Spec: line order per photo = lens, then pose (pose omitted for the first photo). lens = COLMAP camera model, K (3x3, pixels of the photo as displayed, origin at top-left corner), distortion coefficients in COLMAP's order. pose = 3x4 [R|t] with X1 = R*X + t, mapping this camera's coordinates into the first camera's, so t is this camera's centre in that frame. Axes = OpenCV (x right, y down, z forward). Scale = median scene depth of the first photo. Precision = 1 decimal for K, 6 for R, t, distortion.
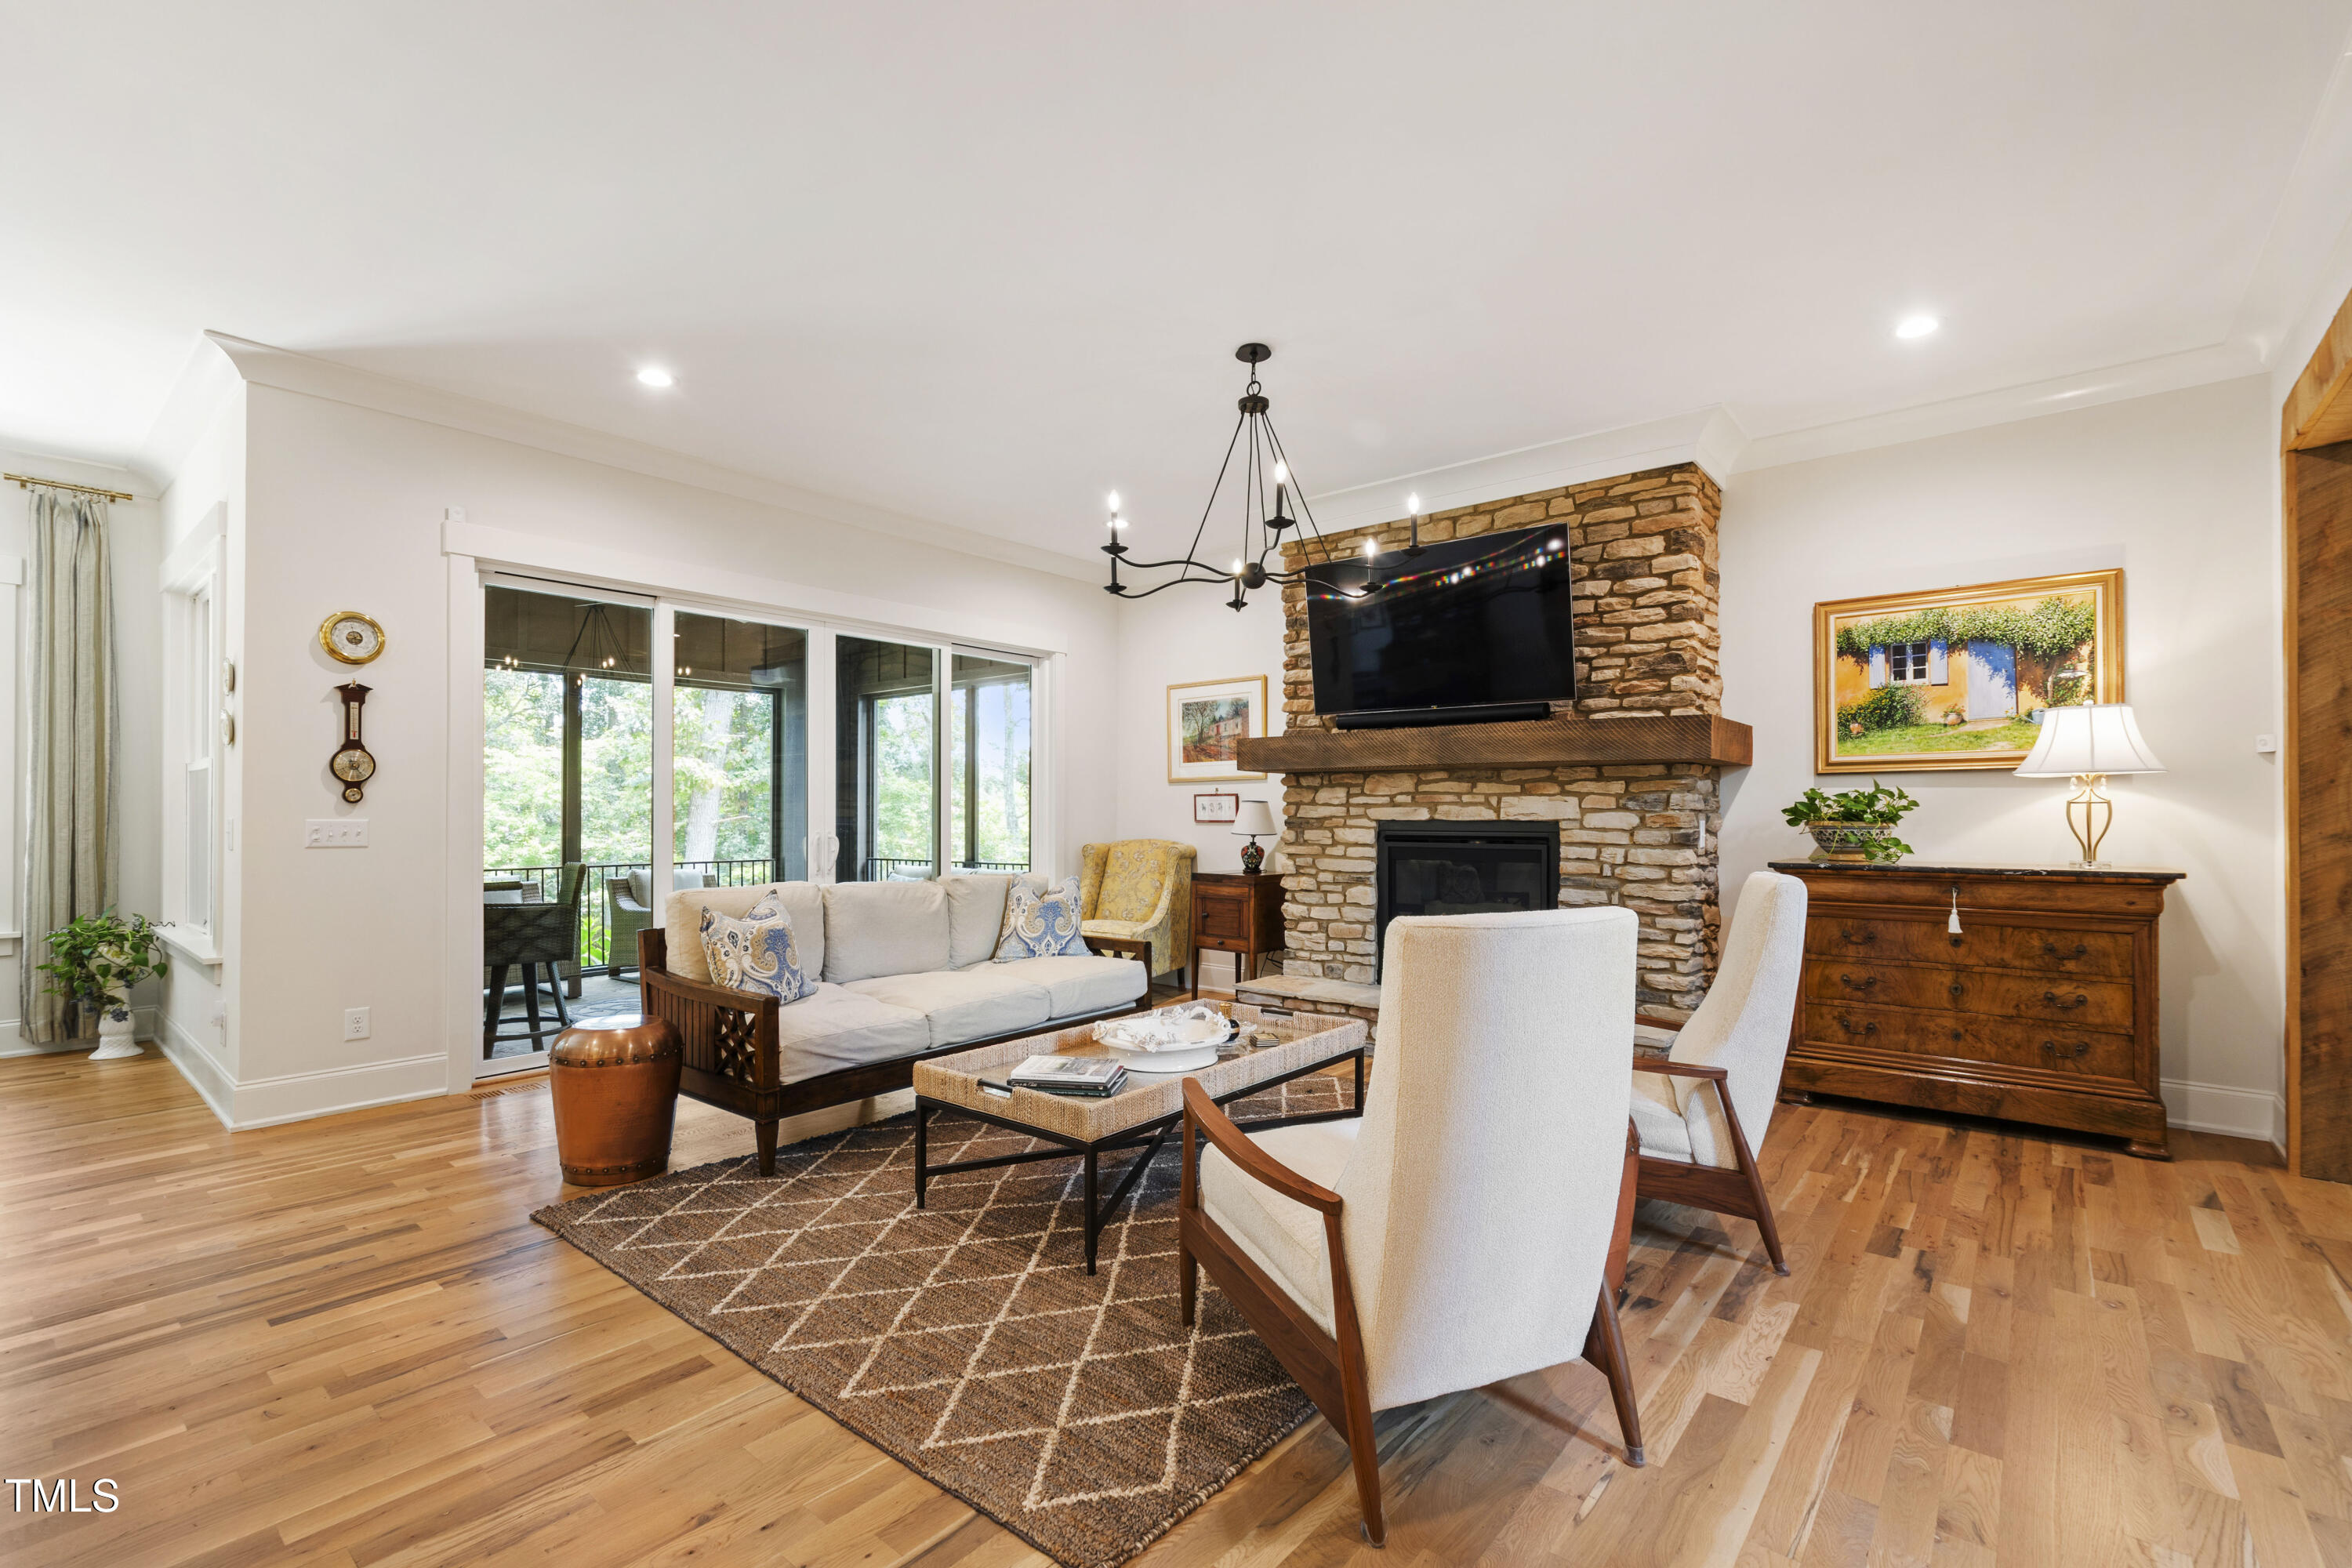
lens RADIAL K [[1049.4, 0, 1171.3], [0, 1049.4, 808.8], [0, 0, 1]] dist [-0.002226, -0.000039]
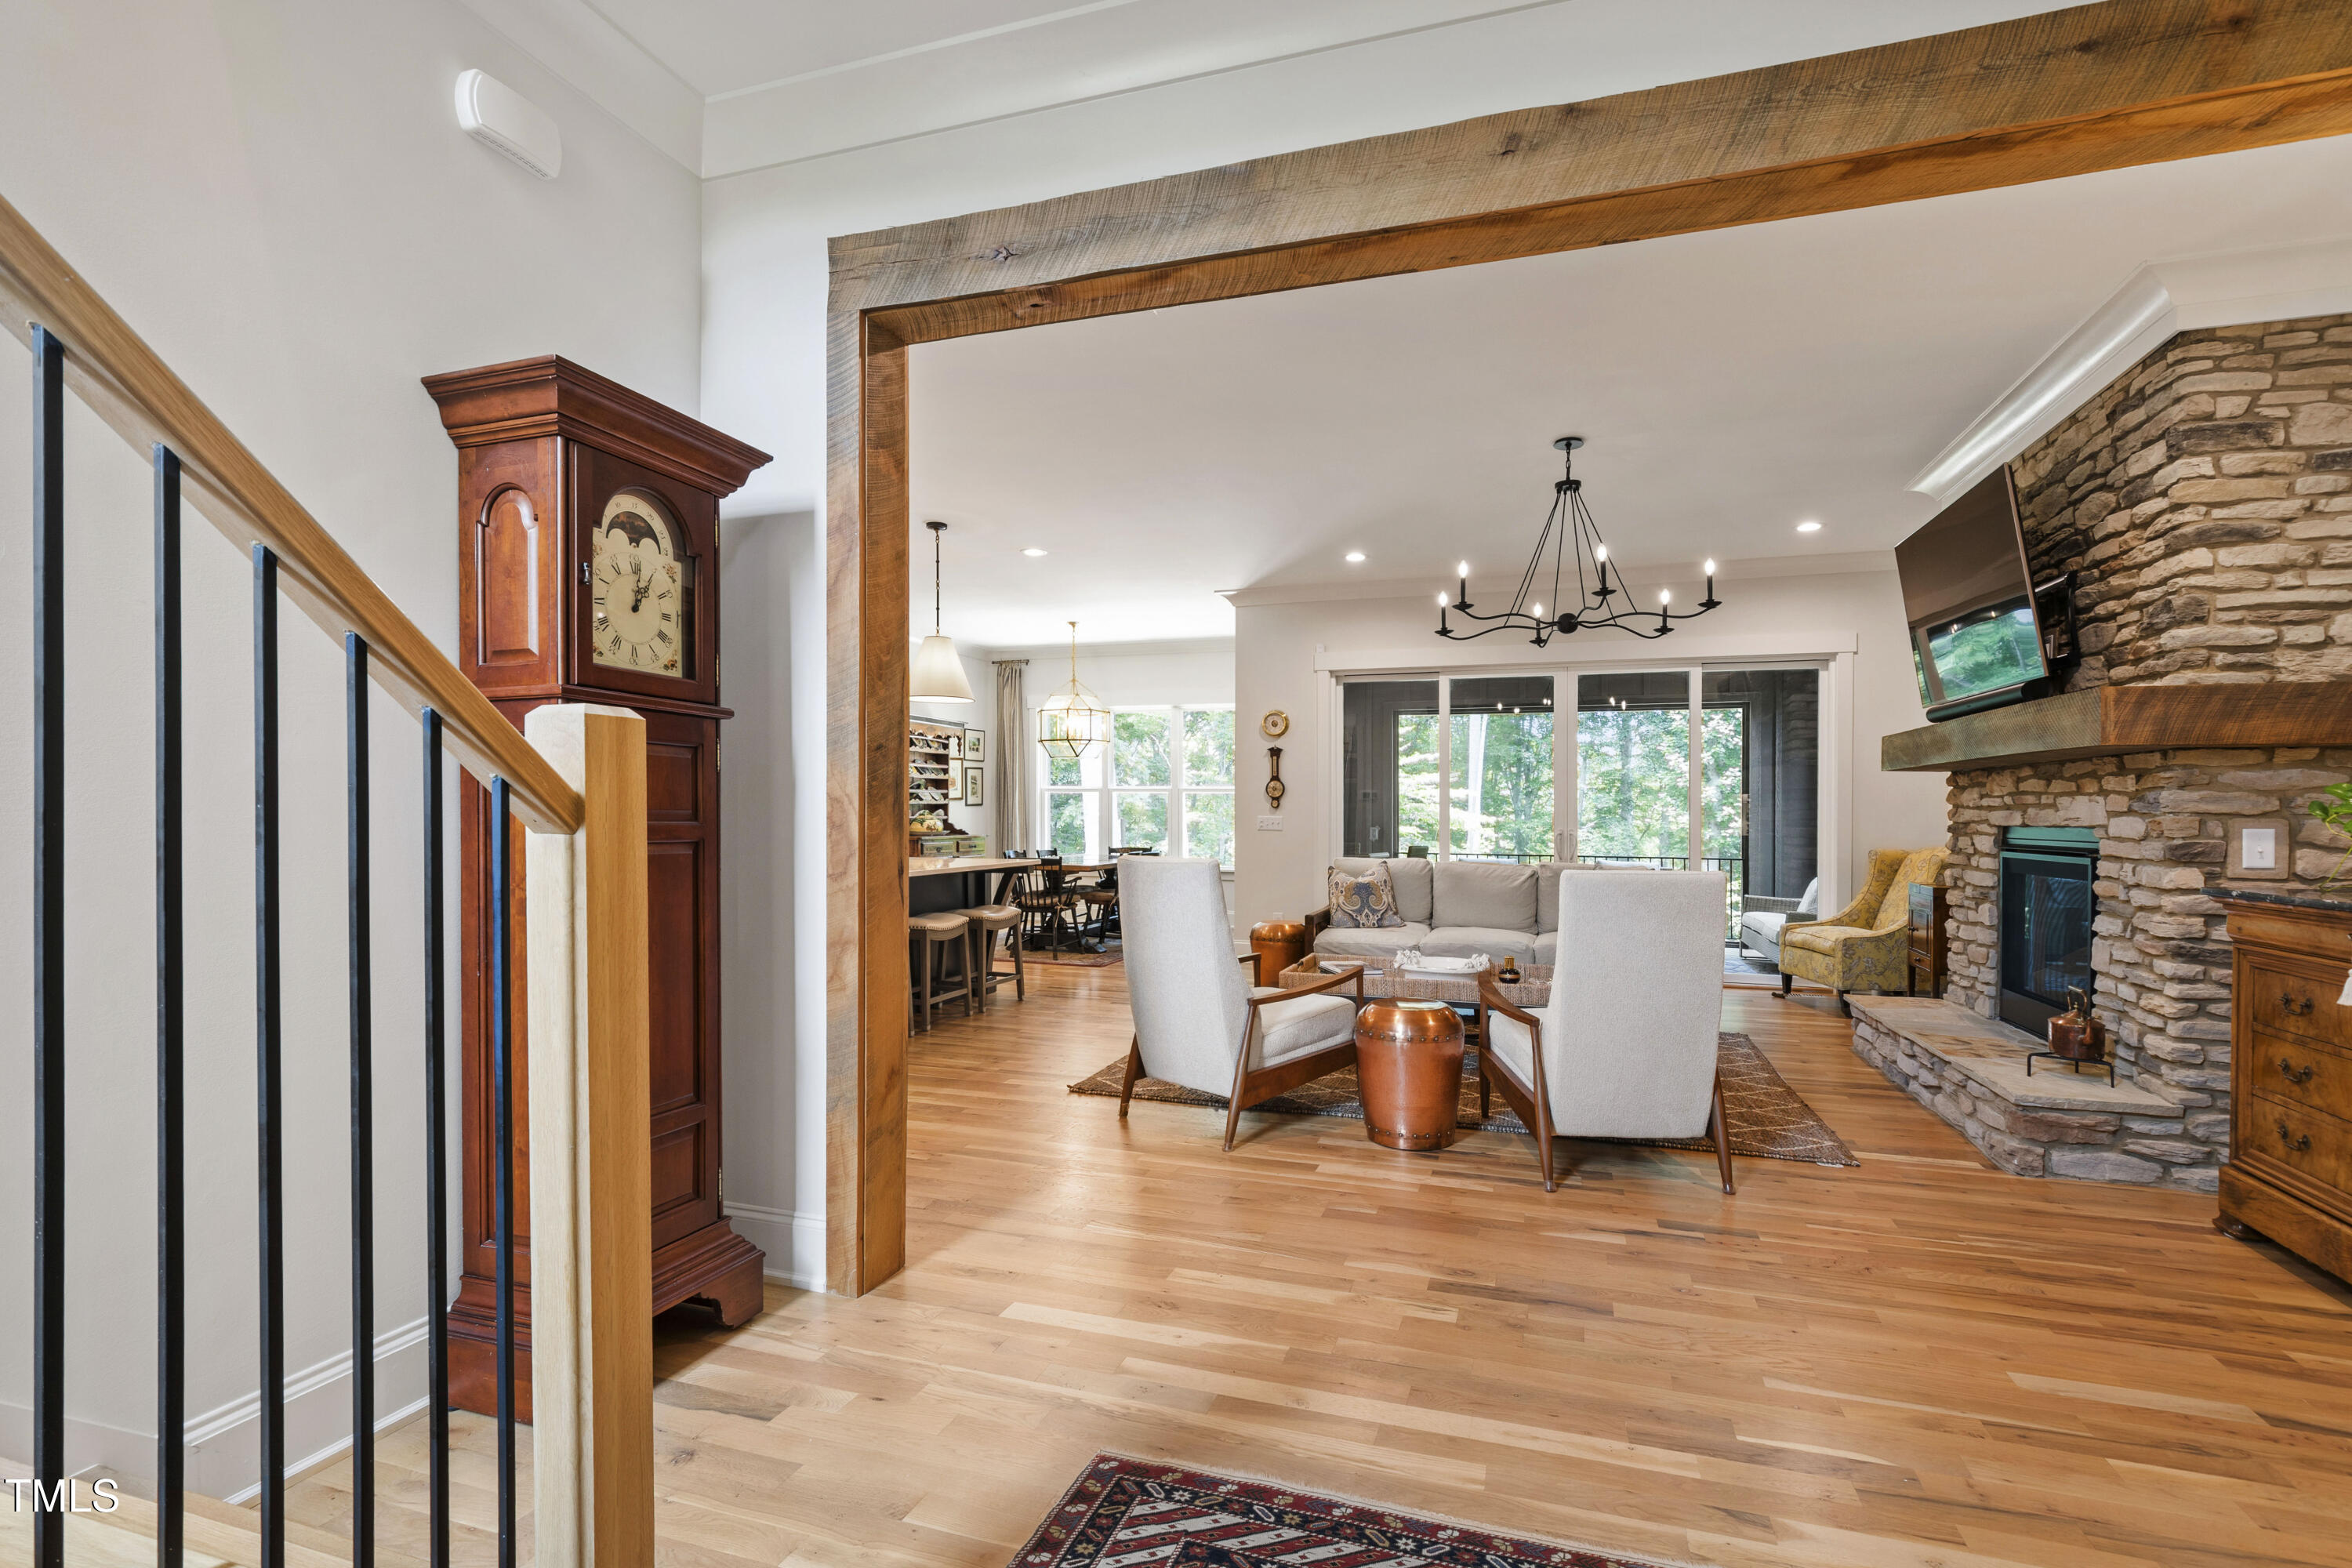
lens RADIAL K [[1081.4, 0, 1183.5], [0, 1081.4, 836.7], [0, 0, 1]] dist [-0.000163, -0.000067]
pose [[0.370468, 0.022003, -0.928585, 1.032198], [-0.002273, 0.999738, 0.022782, 0.002359], [0.928842, -0.006329, 0.370421, 0.090548]]
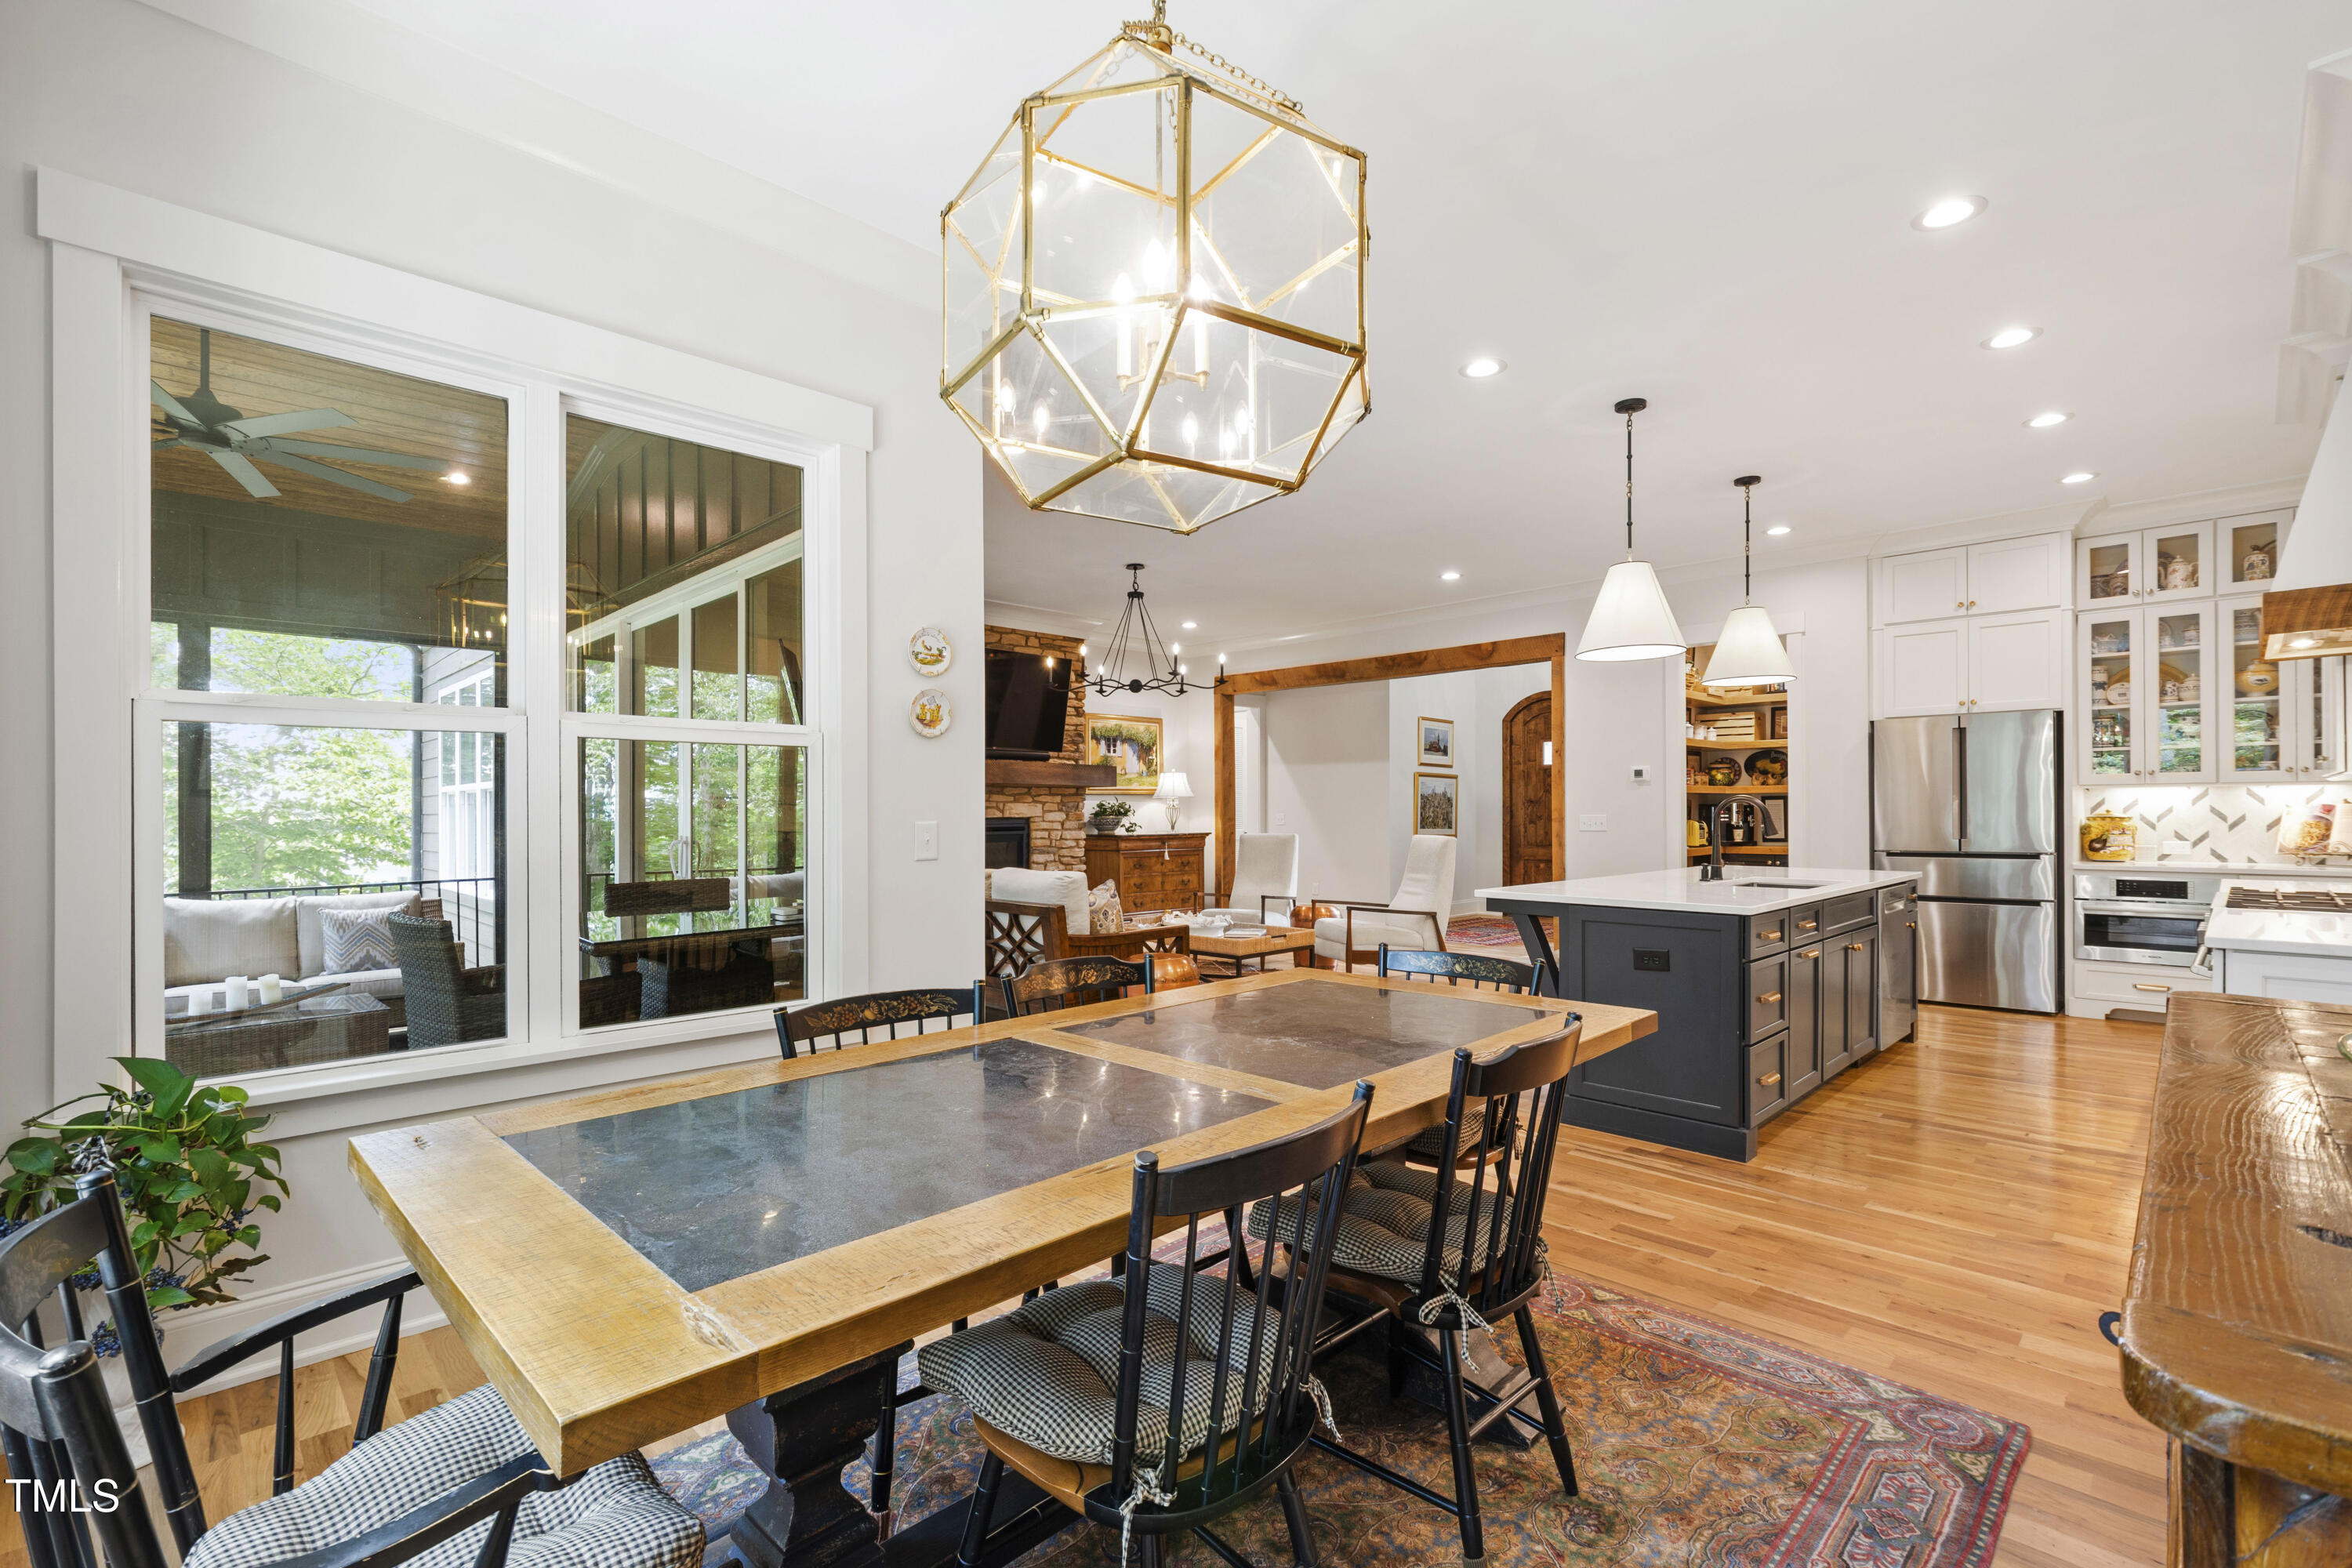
lens RADIAL K [[1049.4, 0, 1171.3], [0, 1049.4, 808.8], [0, 0, 1]] dist [-0.002226, -0.000039]
pose [[0.084565, 0.001608, 0.996417, -1.646790], [0.001648, 0.999997, -0.001754, 0.000766], [-0.996417, 0.001790, 0.084562, 0.725687]]
